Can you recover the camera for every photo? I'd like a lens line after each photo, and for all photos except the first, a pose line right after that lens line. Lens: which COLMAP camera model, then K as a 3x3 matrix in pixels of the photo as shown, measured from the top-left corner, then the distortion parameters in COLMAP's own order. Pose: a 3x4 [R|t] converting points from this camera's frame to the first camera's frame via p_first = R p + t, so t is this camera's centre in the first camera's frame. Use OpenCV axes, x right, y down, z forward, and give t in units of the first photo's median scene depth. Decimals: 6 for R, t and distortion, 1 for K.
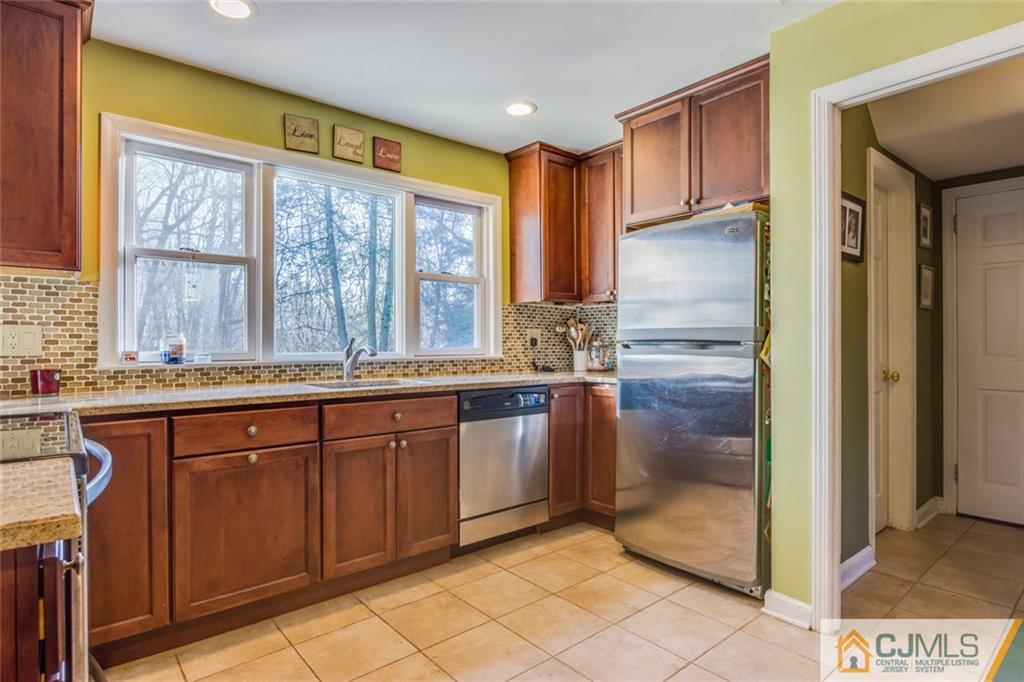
lens RADIAL K [[543.3, 0, 507.8], [0, 543.3, 341.7], [0, 0, 1]] dist [0.003991, -0.001303]
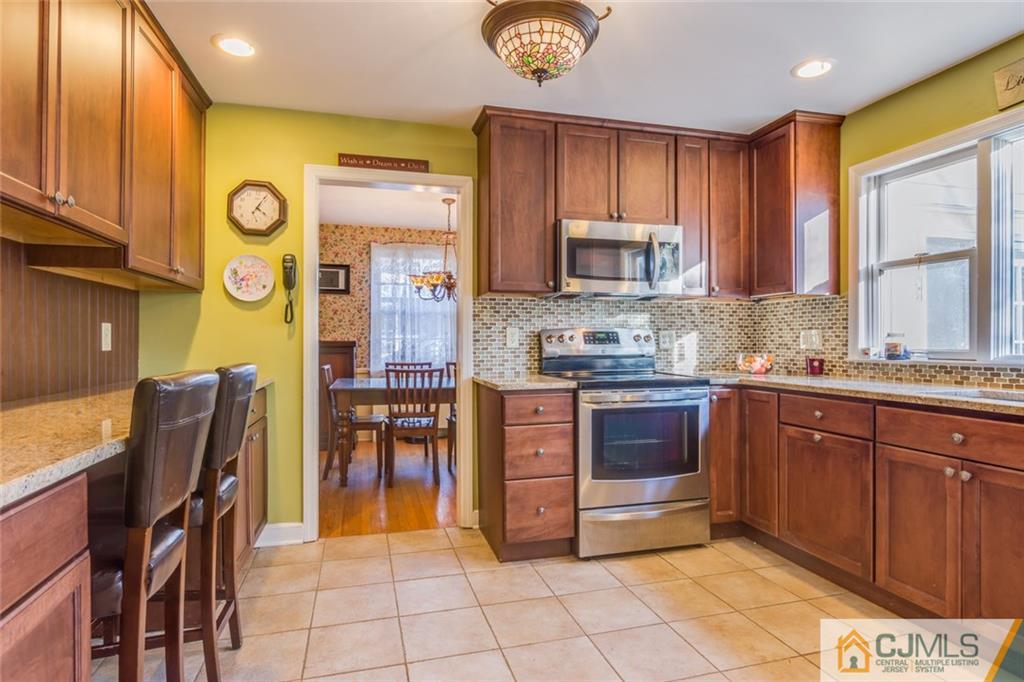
lens RADIAL K [[543.3, 0, 507.3], [0, 543.3, 343.4], [0, 0, 1]] dist [0.003991, -0.001303]
pose [[-0.422854, 0.003427, -0.906191, 0.813067], [0.001154, 0.999994, 0.003244, 0.001870], [0.906197, 0.000326, -0.422856, 0.799711]]
